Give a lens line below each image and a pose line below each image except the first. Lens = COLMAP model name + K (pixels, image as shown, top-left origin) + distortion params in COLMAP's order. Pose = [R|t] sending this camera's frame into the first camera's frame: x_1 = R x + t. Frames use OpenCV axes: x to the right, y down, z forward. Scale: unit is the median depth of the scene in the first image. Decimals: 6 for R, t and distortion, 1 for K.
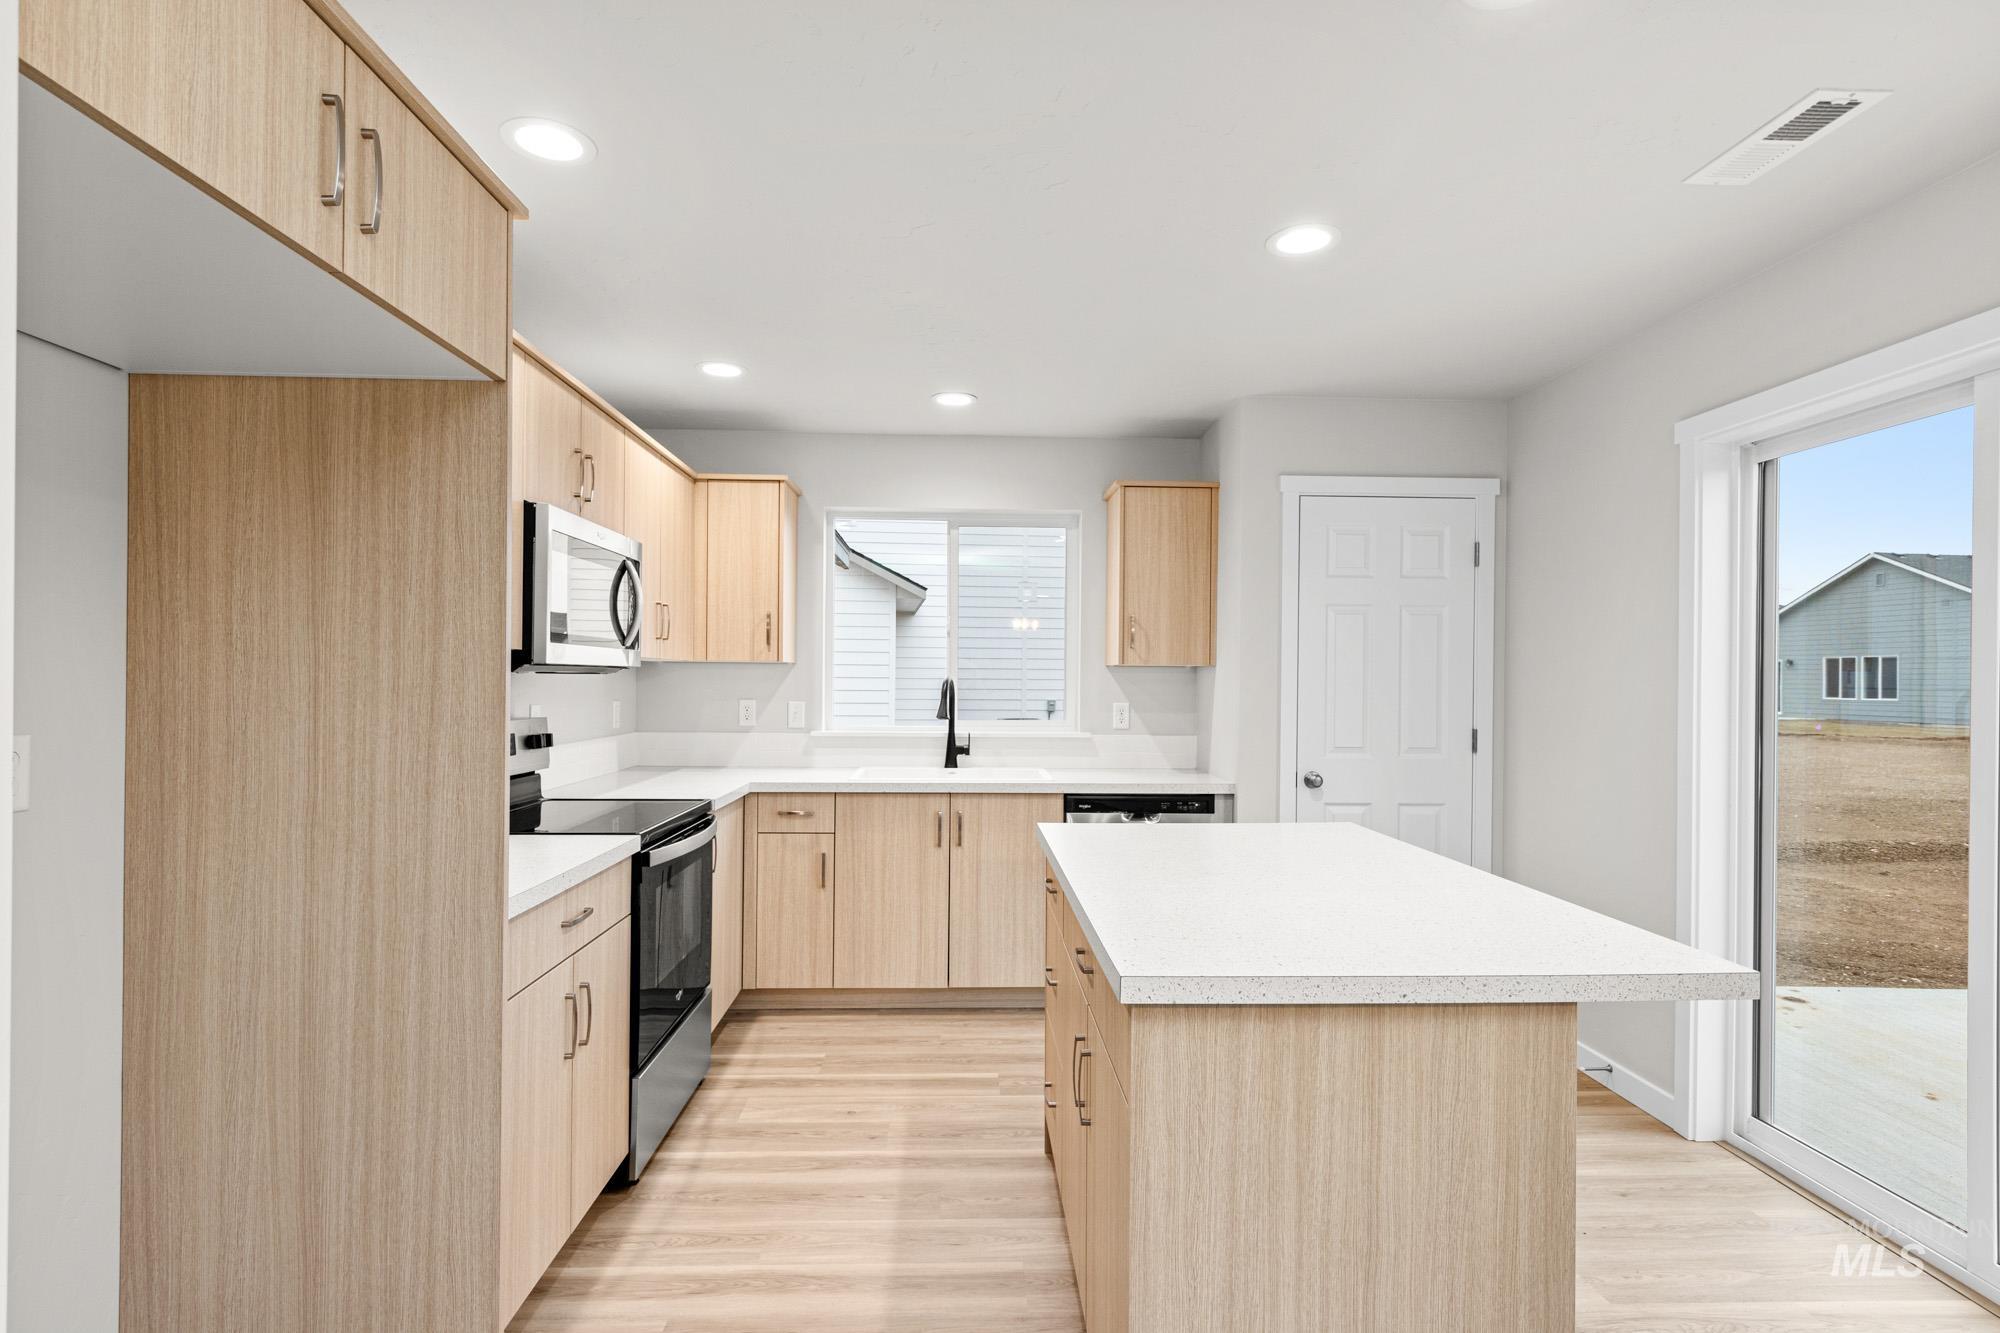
lens RADIAL K [[917.0, 0, 978.7], [0, 917.0, 683.0], [0, 0, 1]] dist [0.013396, -0.002489]
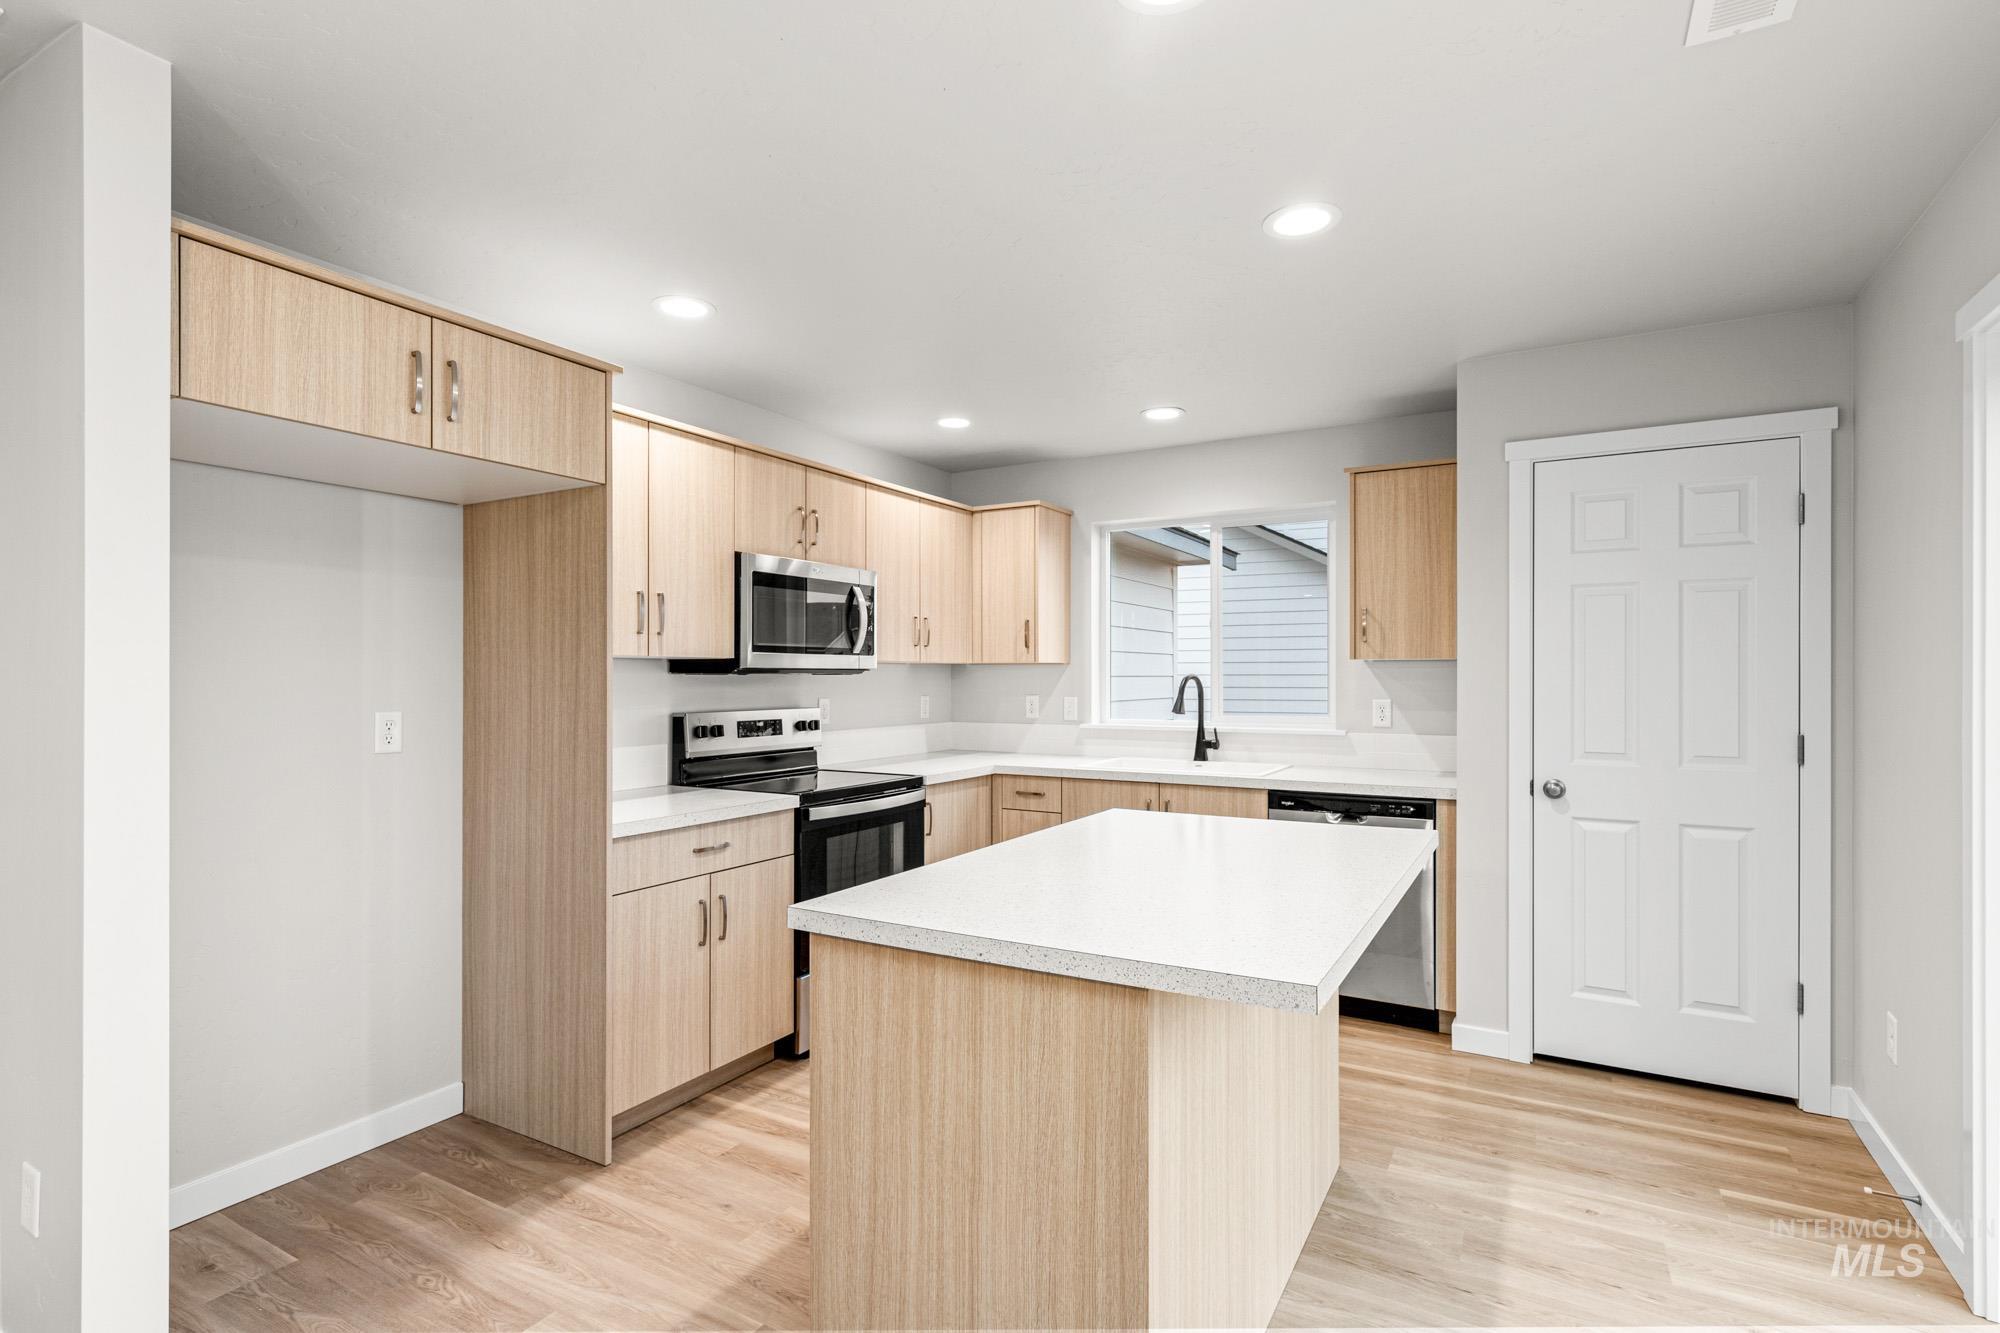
lens RADIAL K [[917.0, 0, 1074.1], [0, 917.0, 678.3], [0, 0, 1]] dist [0.013396, -0.002489]
pose [[0.868182, -0.006469, -0.496204, 0.421904], [0.005431, 0.999979, -0.003533, 0.001809], [0.496217, 0.000372, 0.868199, 0.029090]]
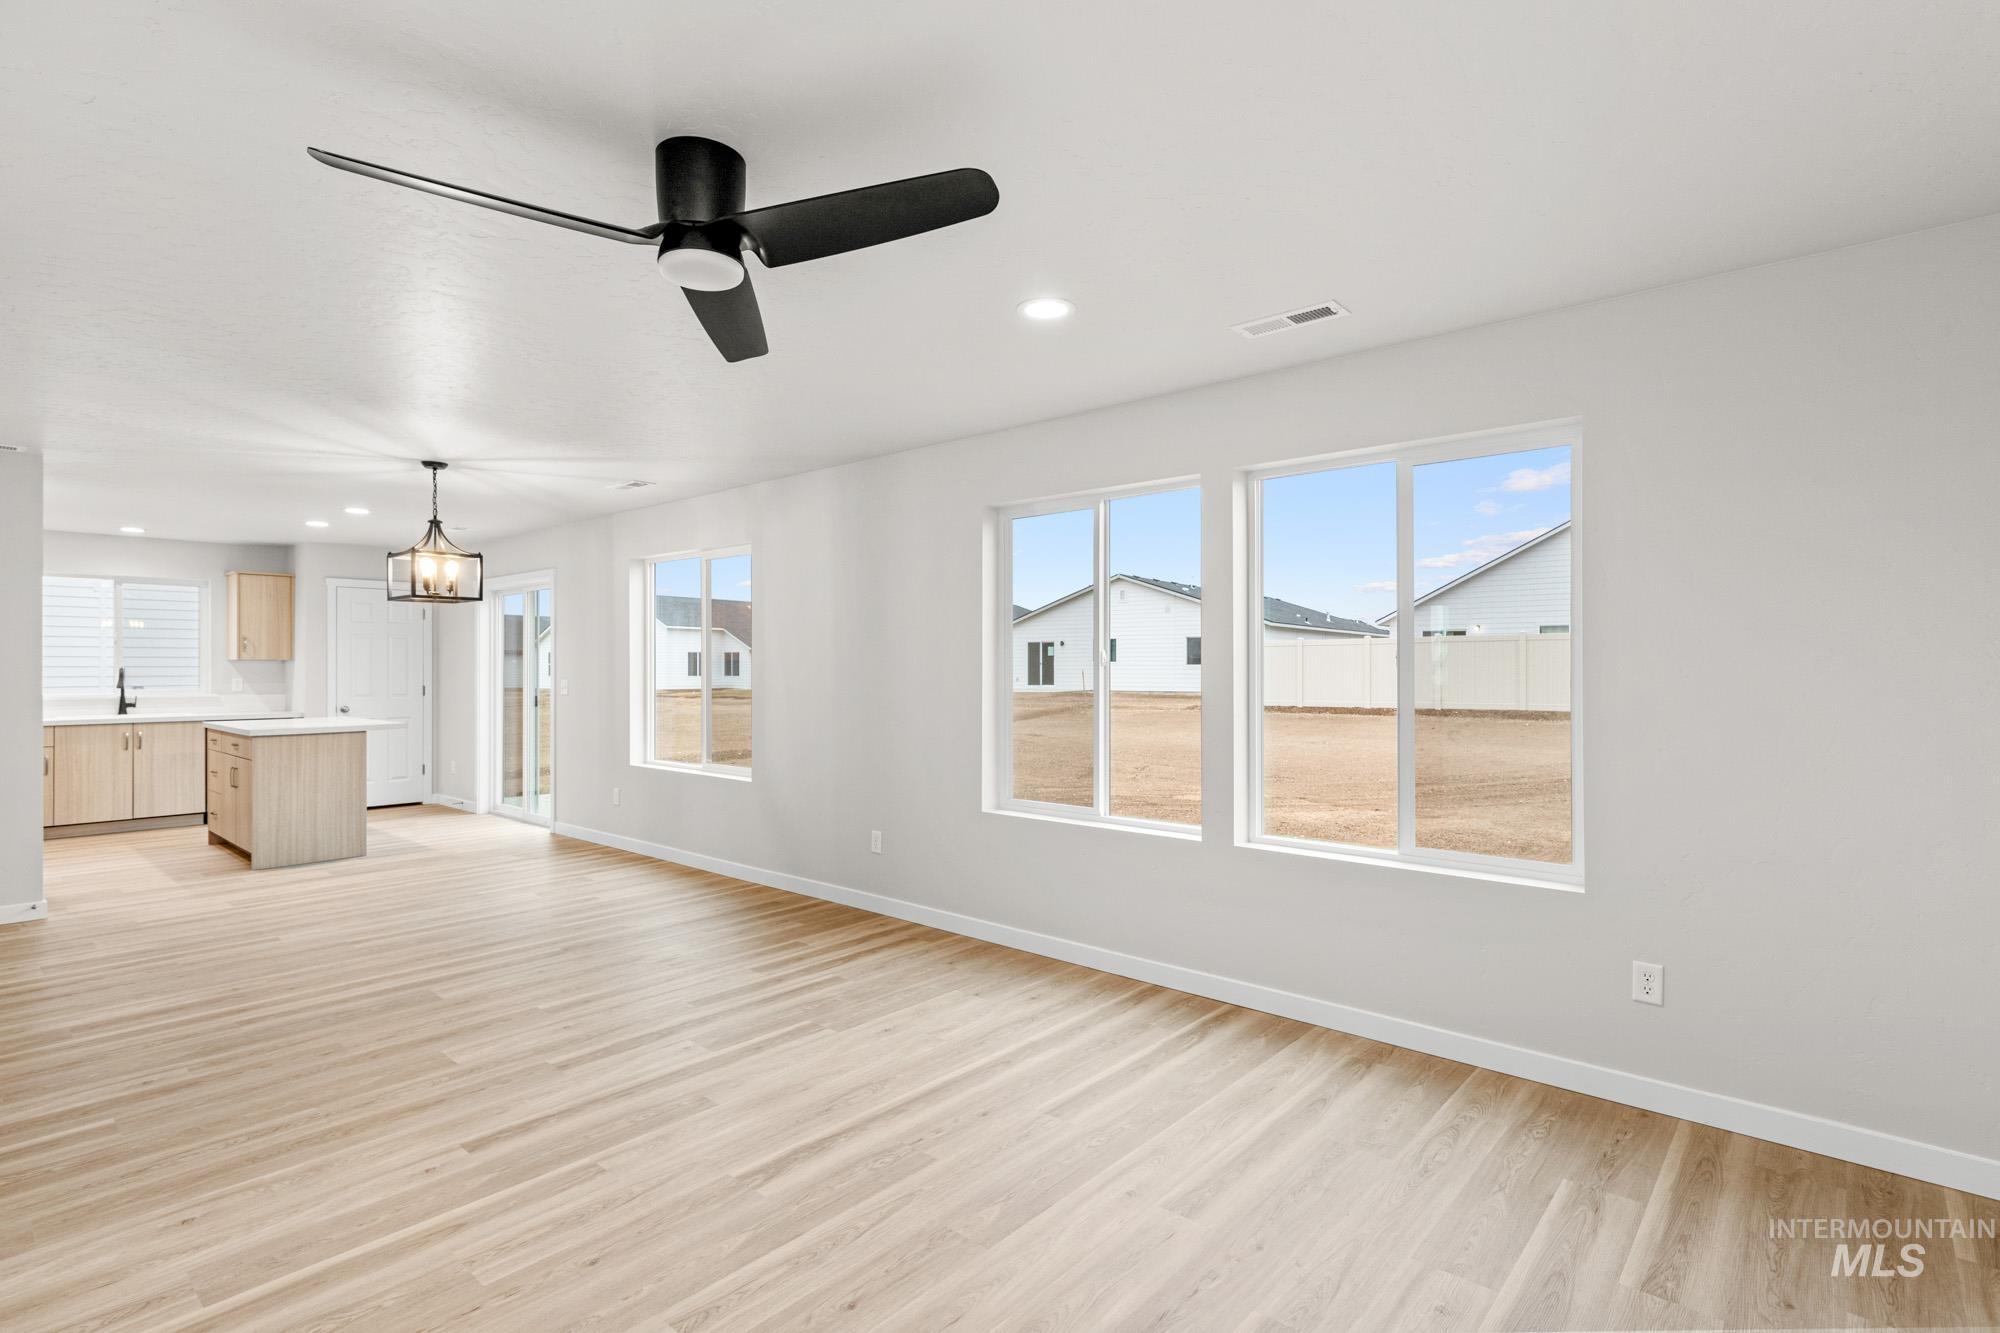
lens RADIAL K [[917.0, 0, 971.6], [0, 917.0, 664.3], [0, 0, 1]] dist [0.013396, -0.002489]
pose [[0.661533, -0.006623, 0.749887, -0.350258], [0.008561, 0.999963, 0.001280, 0.002401], [-0.749867, 0.005573, 0.661565, -1.813509]]
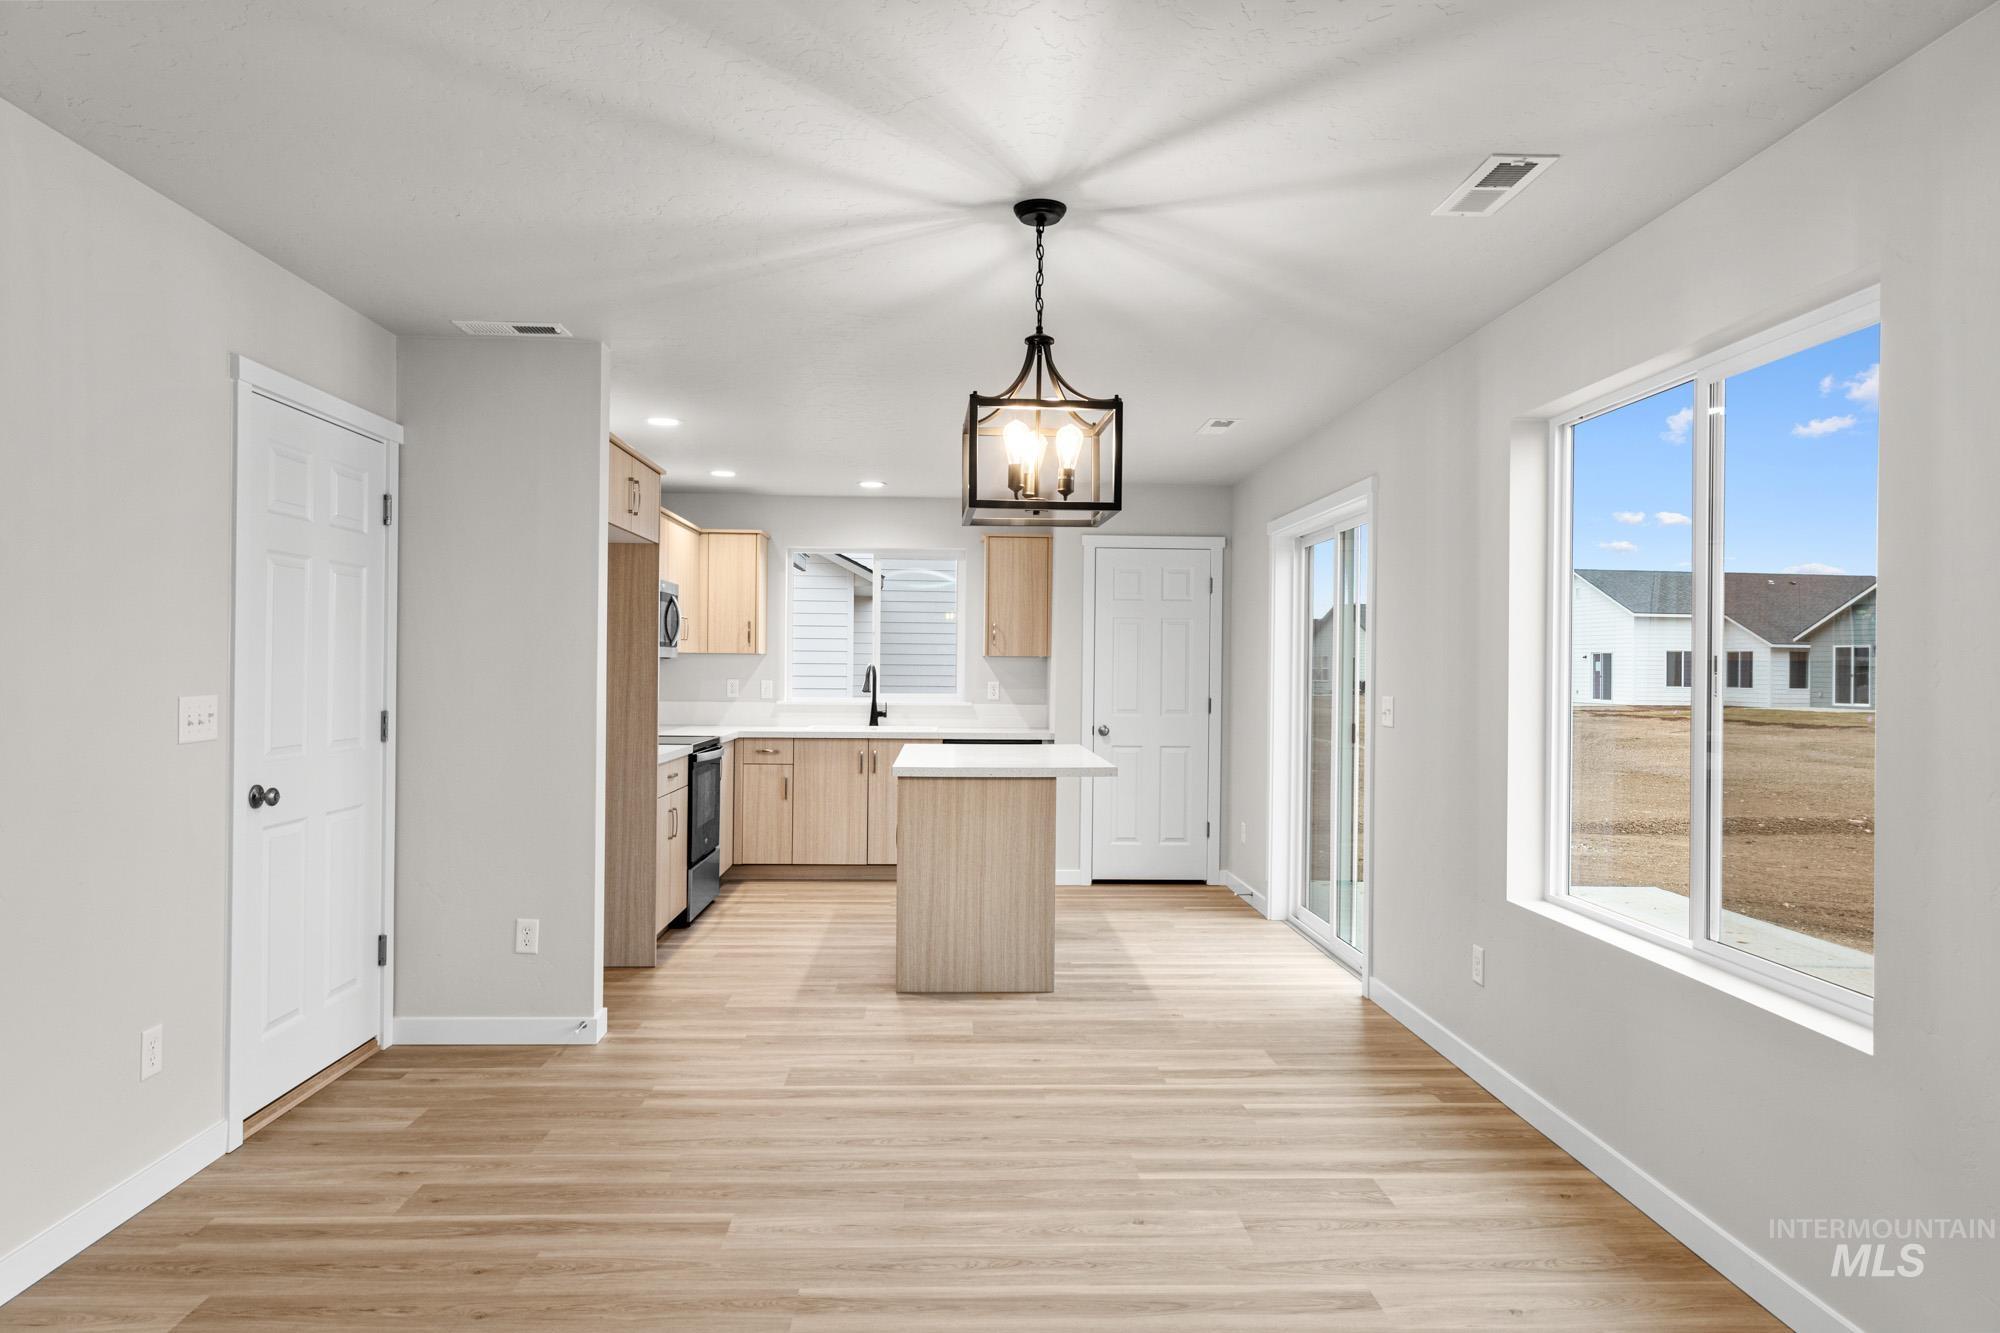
lens RADIAL K [[1160.6, 0, 1042.3], [0, 1160.6, 673.3], [0, 0, 1]] dist [0.020984, 0.000067]
pose [[0.998426, 0.001357, 0.056074, 0.156331], [-0.001523, 0.999995, 0.002924, 0.003234], [-0.056069, -0.003004, 0.998422, -1.002584]]
